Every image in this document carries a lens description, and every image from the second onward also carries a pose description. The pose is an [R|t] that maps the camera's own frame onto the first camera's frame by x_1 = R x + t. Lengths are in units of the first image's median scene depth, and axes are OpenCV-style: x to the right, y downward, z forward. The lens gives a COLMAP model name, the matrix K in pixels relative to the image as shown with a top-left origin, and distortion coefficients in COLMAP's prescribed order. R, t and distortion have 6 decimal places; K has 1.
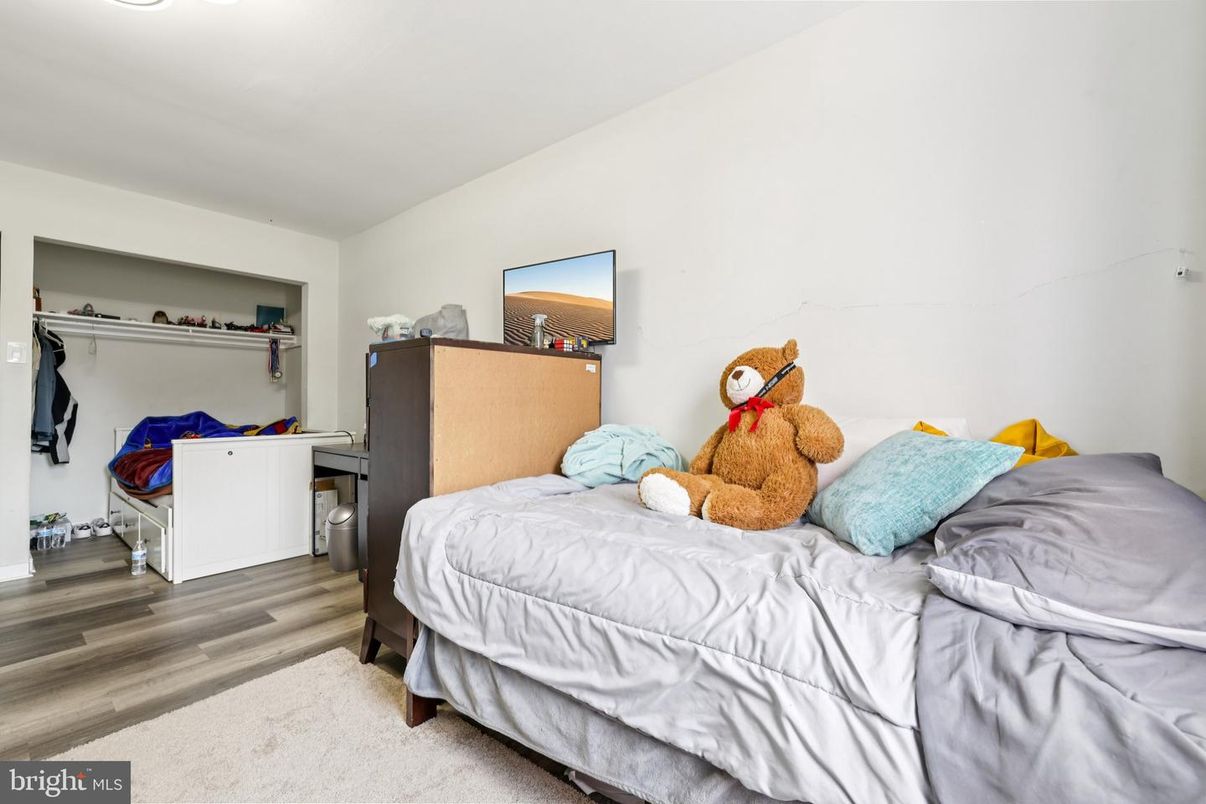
lens RADIAL K [[500.5, 0, 603.0], [0, 500.5, 402.0], [0, 0, 1]] dist [0.000115, -0.000001]
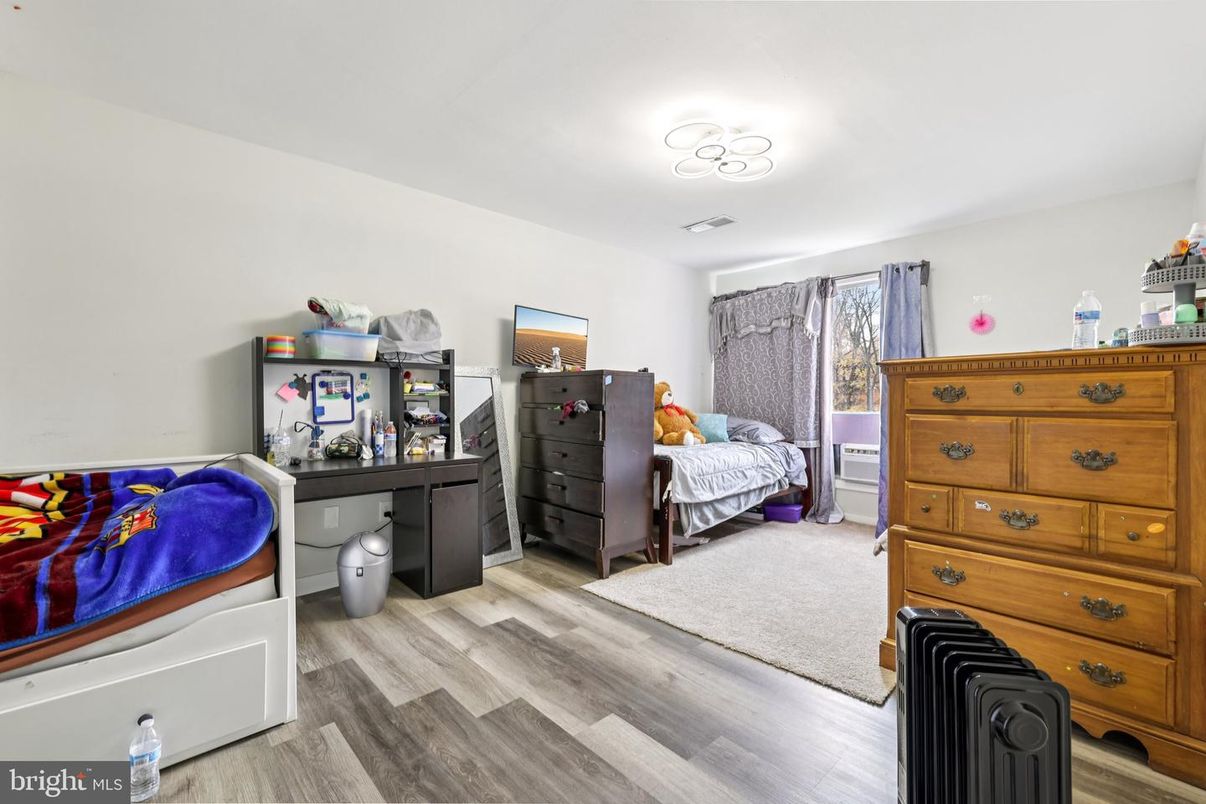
lens RADIAL K [[512.2, 0, 603.0], [0, 512.2, 402.0], [0, 0, 1]] dist [-0.001048, 0.000020]
pose [[0.134203, -0.002231, 0.990951, -1.784336], [-0.004908, 0.999984, 0.002916, -0.017300], [-0.990942, -0.005255, 0.134190, 0.713257]]
